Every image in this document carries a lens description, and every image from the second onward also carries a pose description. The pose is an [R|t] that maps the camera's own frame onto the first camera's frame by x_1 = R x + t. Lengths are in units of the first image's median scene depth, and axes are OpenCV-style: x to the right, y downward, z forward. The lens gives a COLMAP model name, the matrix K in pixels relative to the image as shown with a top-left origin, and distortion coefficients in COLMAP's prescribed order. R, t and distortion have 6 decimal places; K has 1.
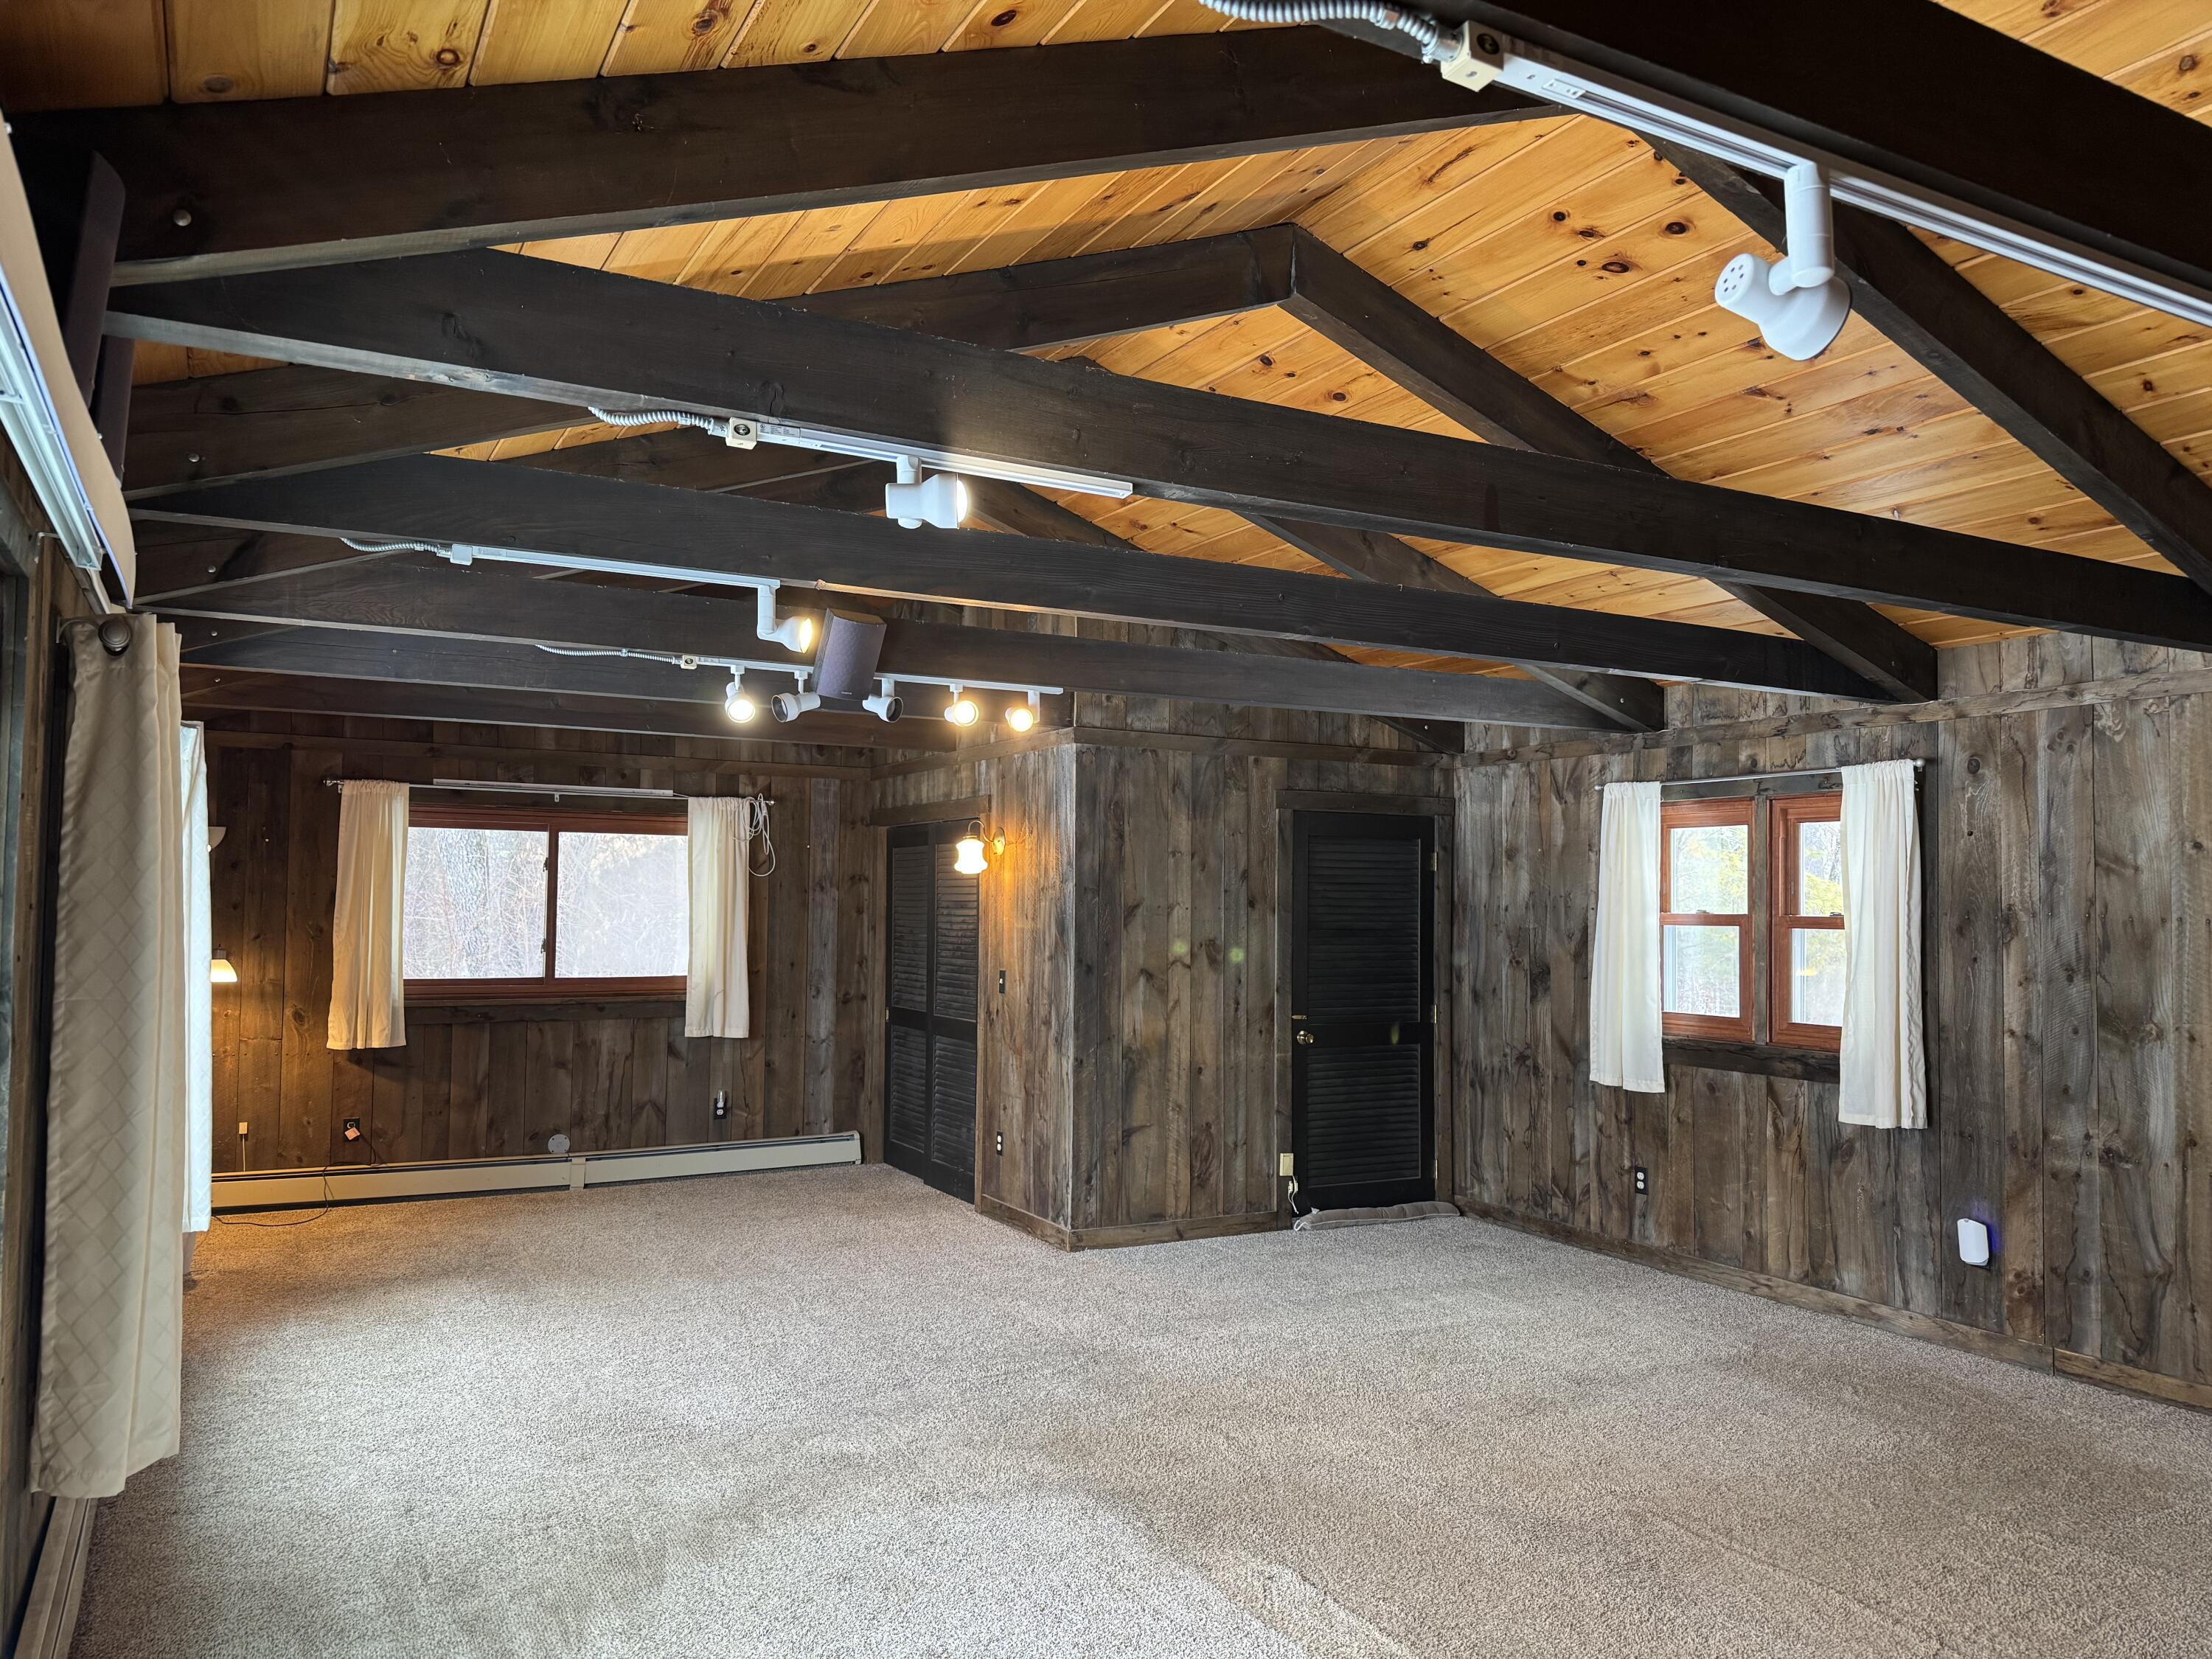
lens RADIAL K [[1534.2, 0, 1106.0], [0, 1534.2, 829.5], [0, 0, 1]] dist [0.123254, -0.212042]
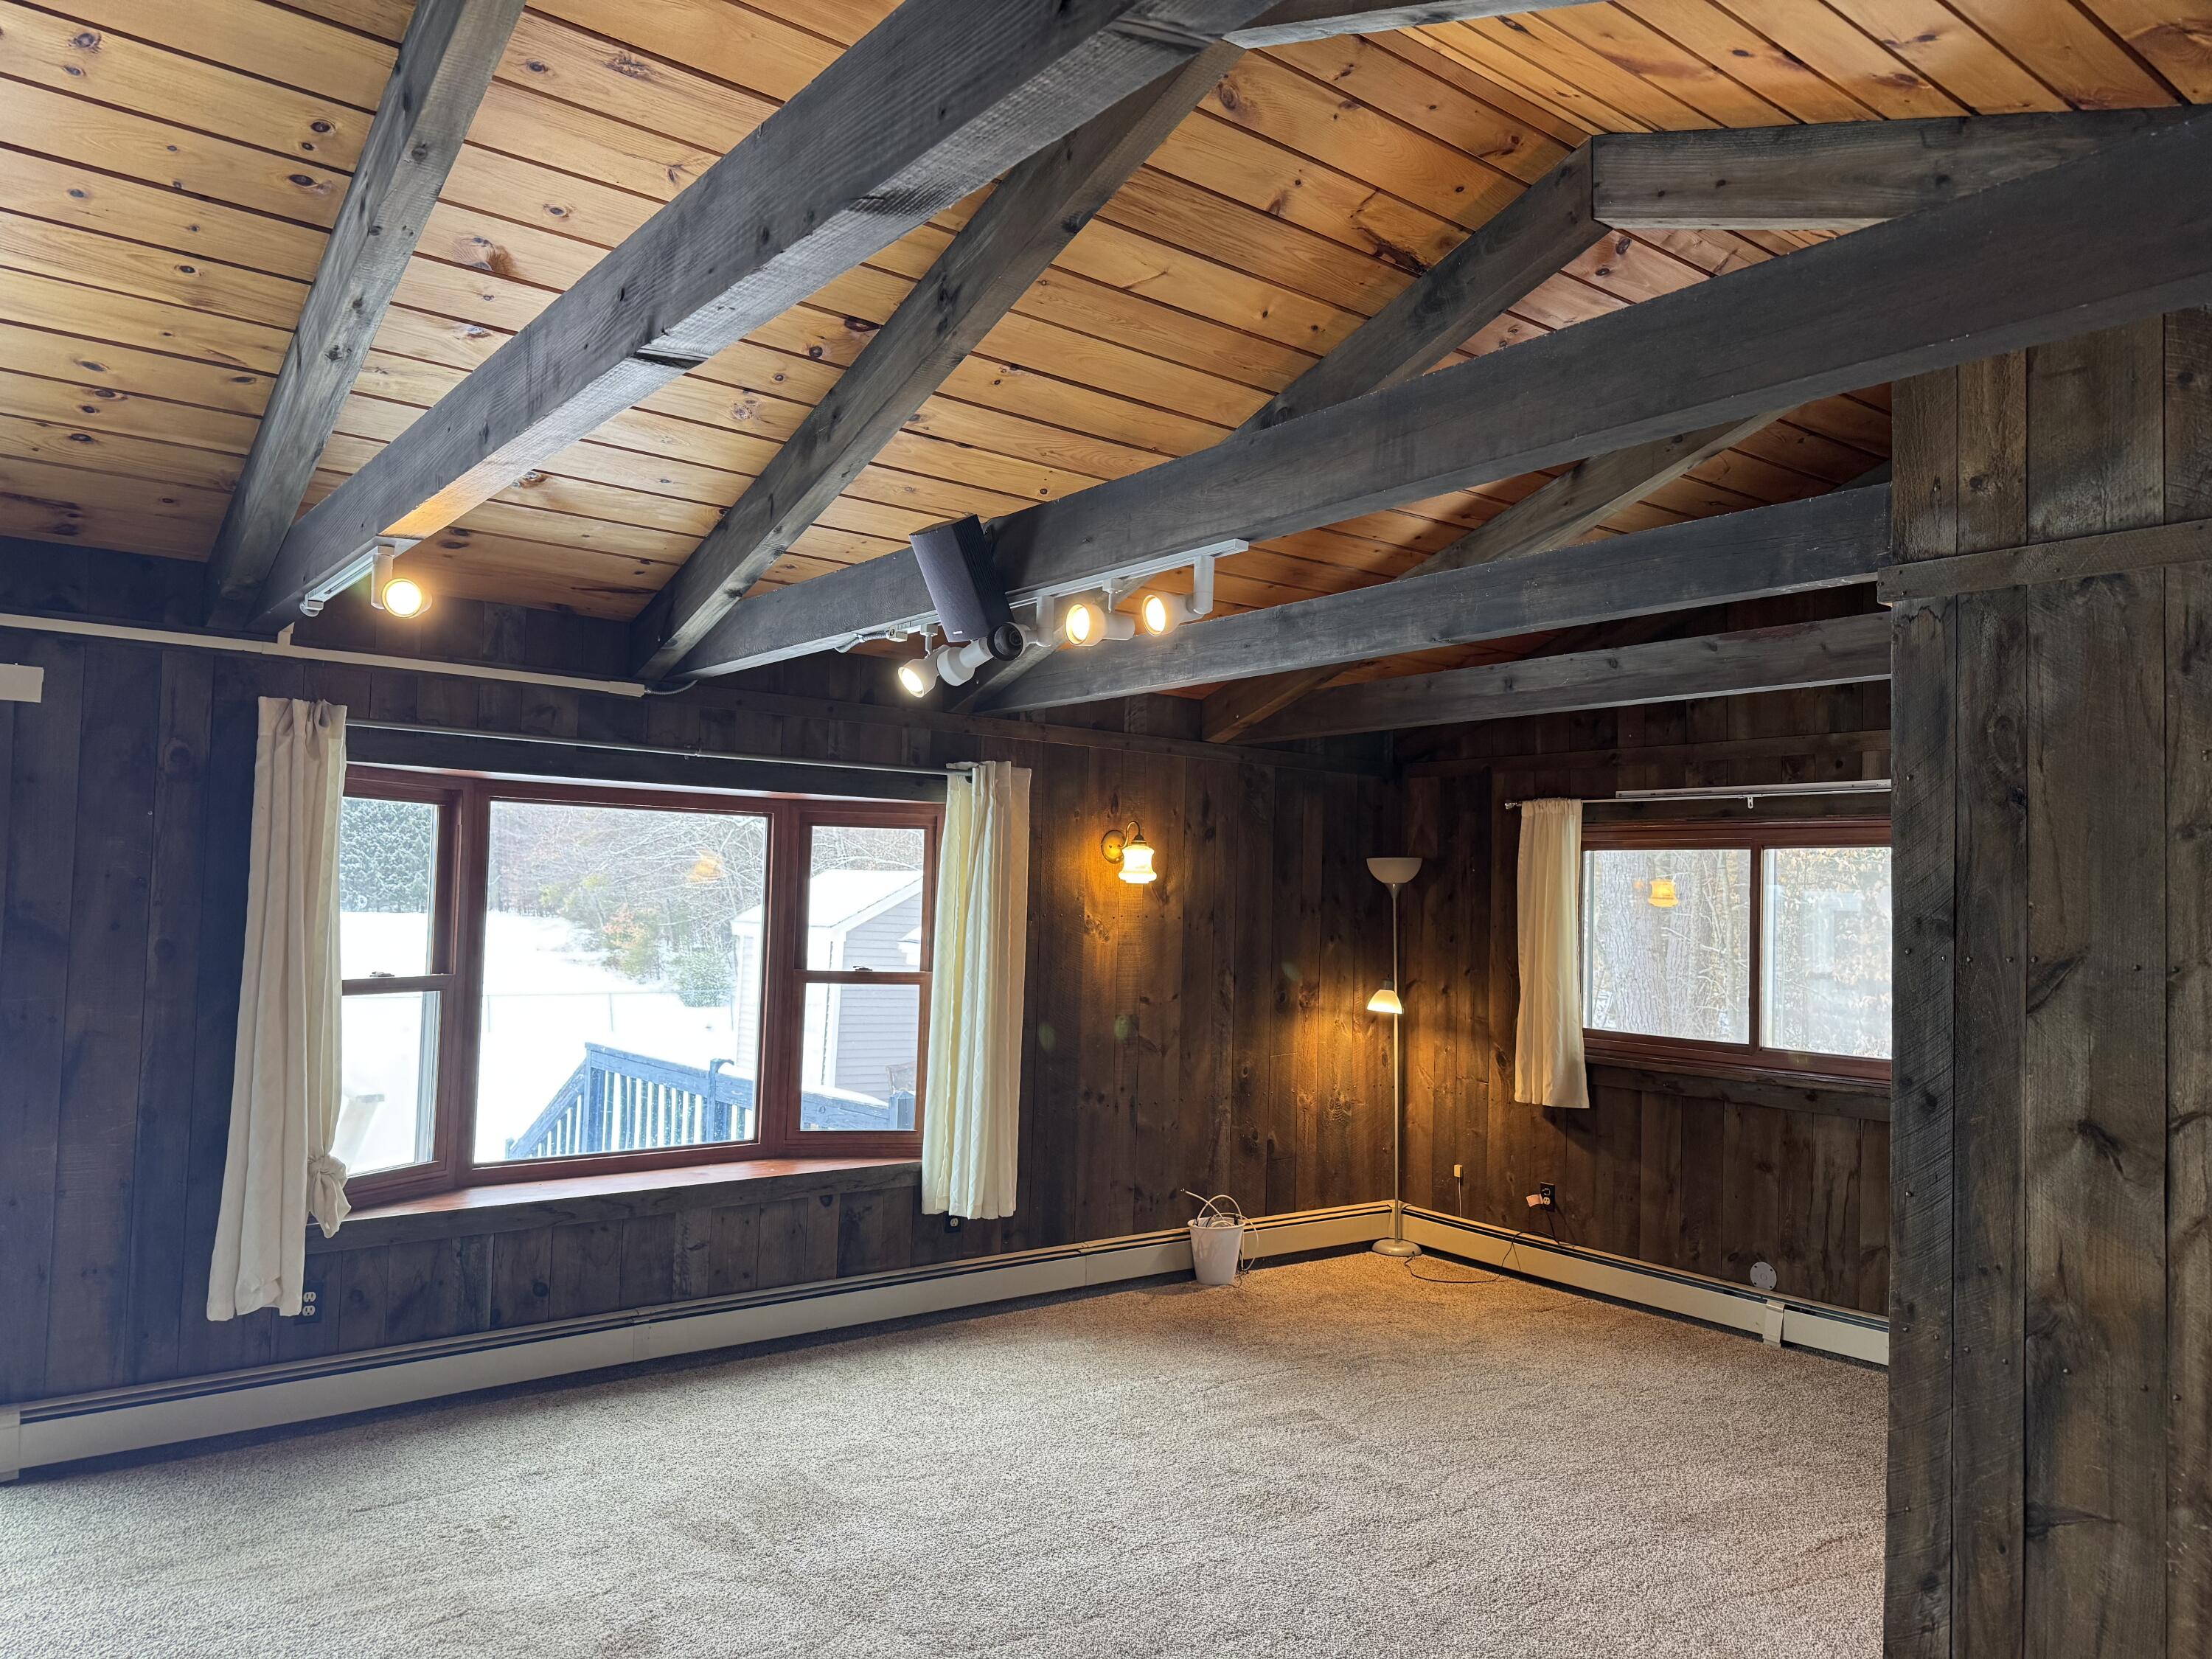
lens RADIAL K [[1560.3, 0, 1106.0], [0, 1560.3, 829.5], [0, 0, 1]] dist [-0.000140, -0.003072]
pose [[0.152724, -0.056530, -0.986651, 0.377301], [0.017405, 0.998362, -0.054507, 0.031038], [0.988116, -0.008848, 0.153458, 0.657437]]
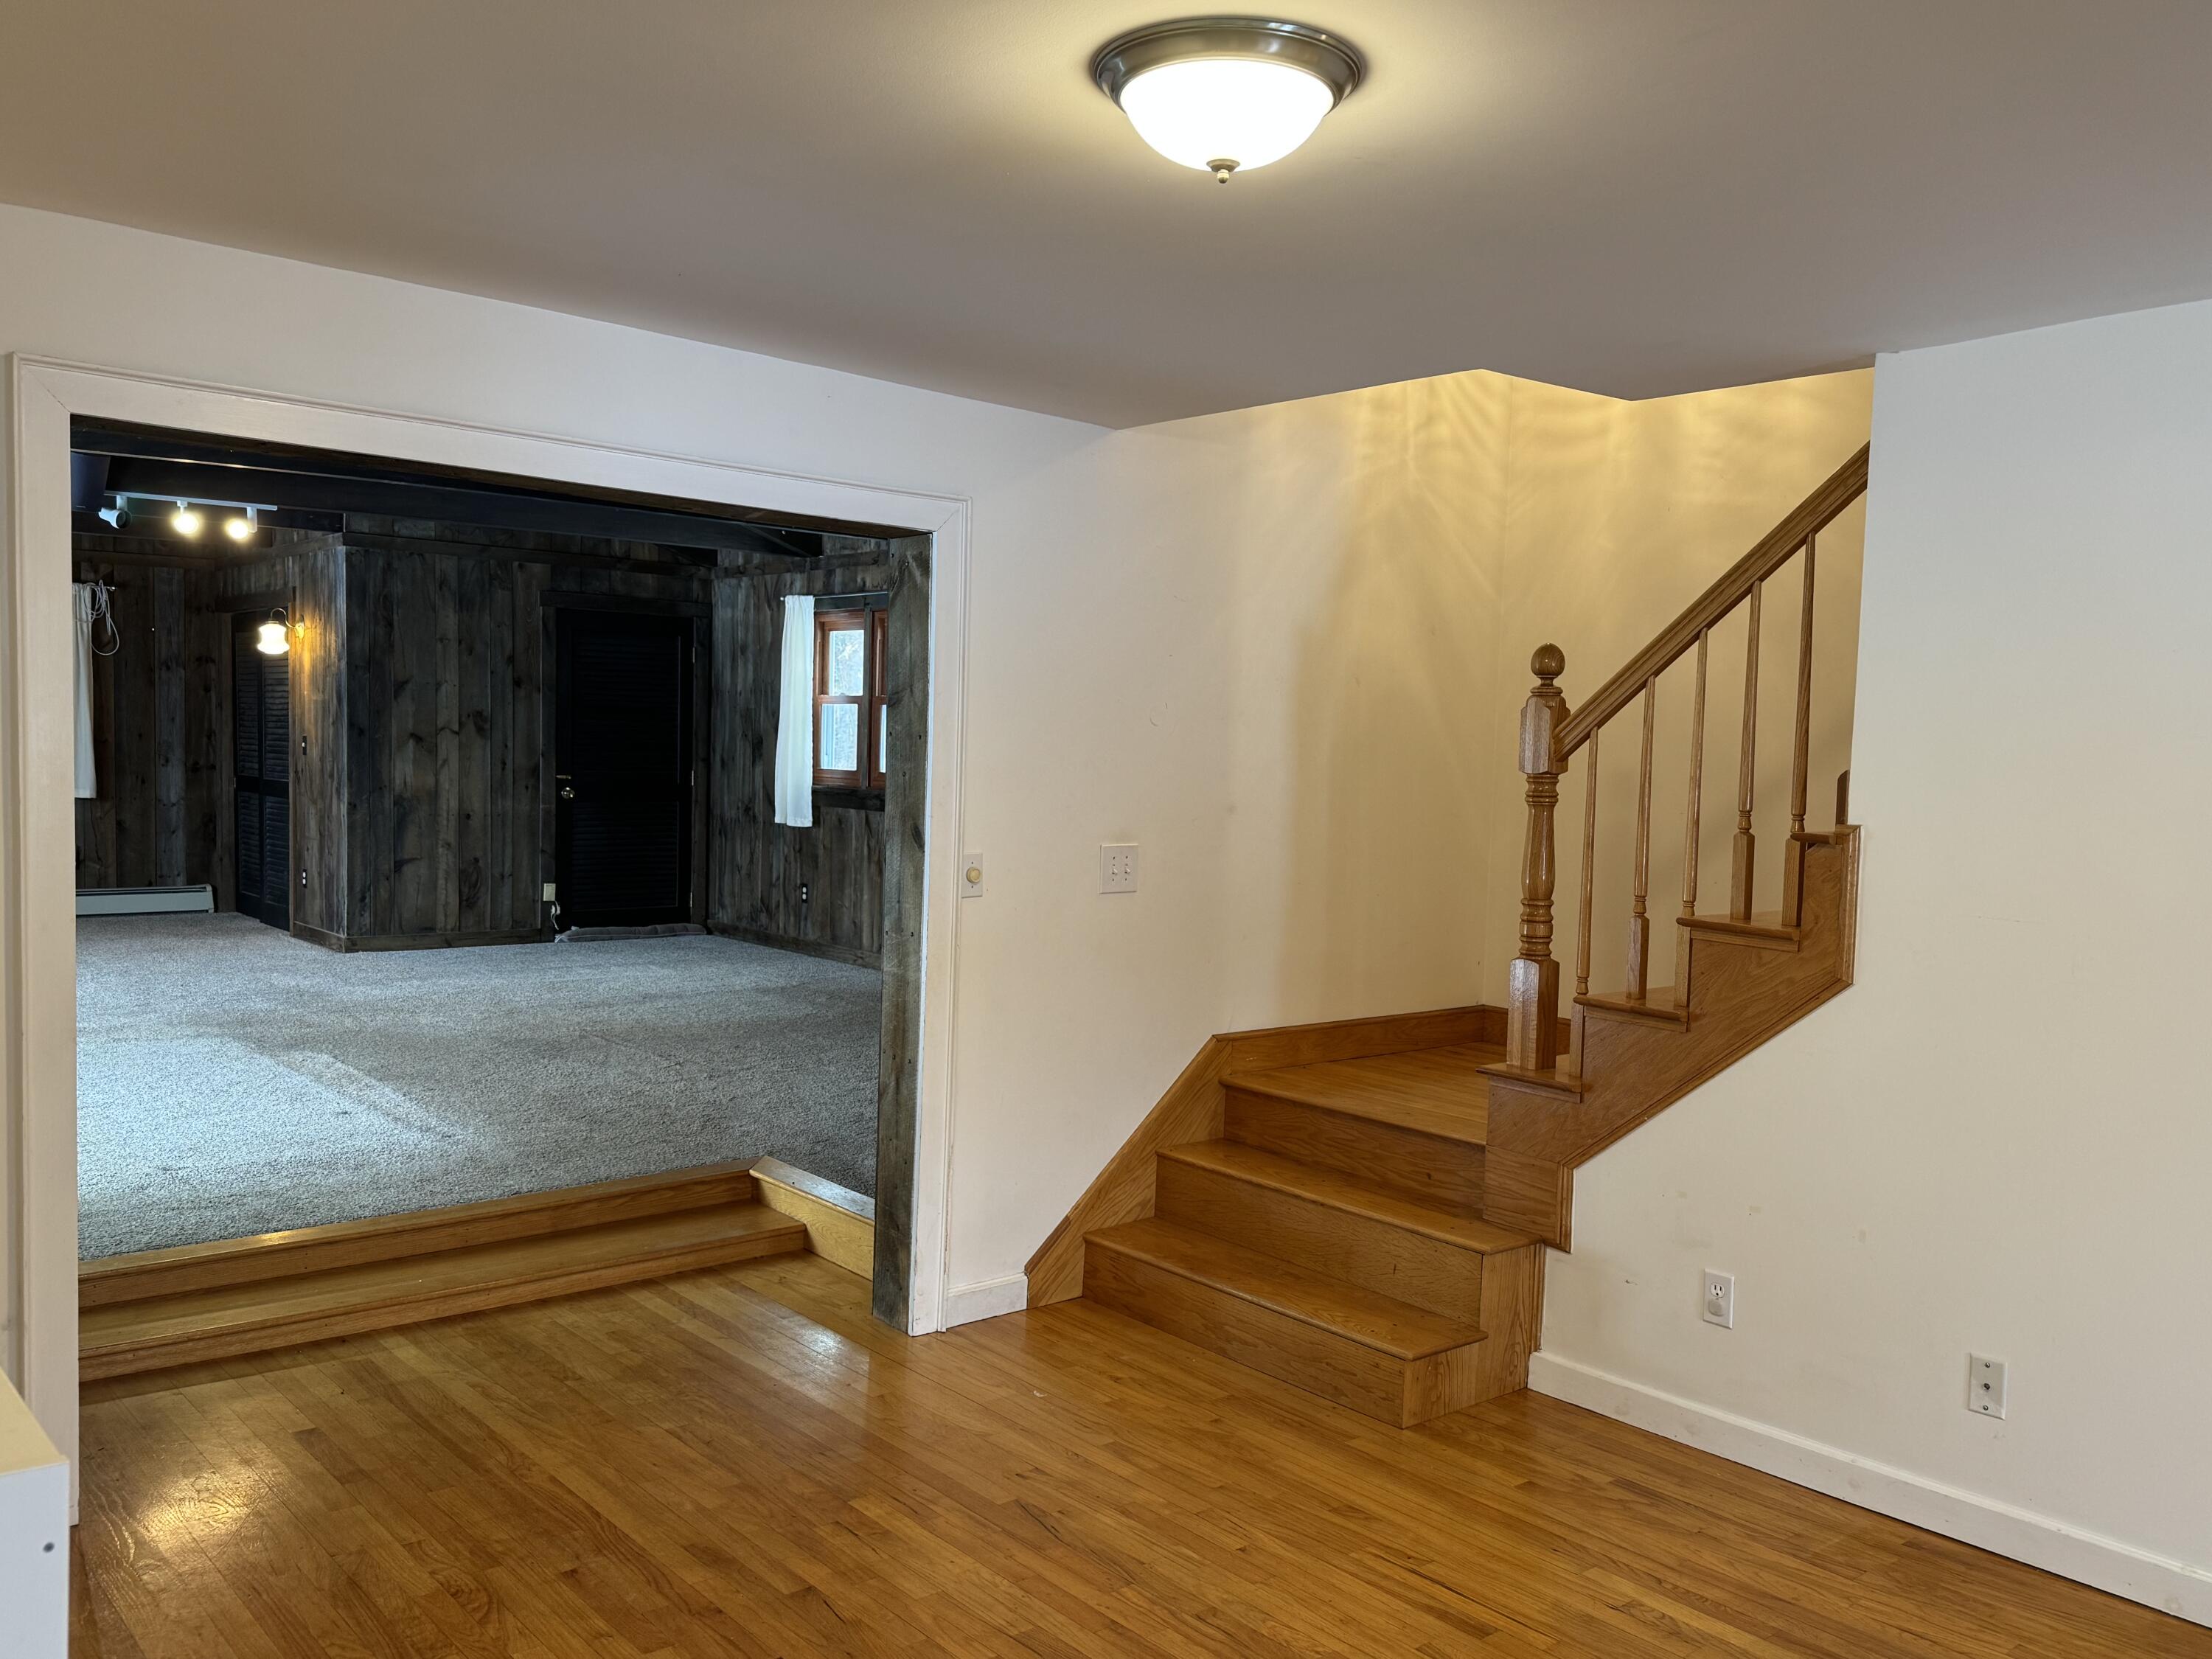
lens RADIAL K [[1780.4, 0, 1144.0], [0, 1780.4, 848.2], [0, 0, 1]] dist [0.144336, -0.295713]
pose [[0.977931, 0.001589, 0.208922, 0.283545], [-0.025290, 0.993519, 0.110821, 0.006415], [-0.207392, -0.113658, 0.971633, -0.522374]]
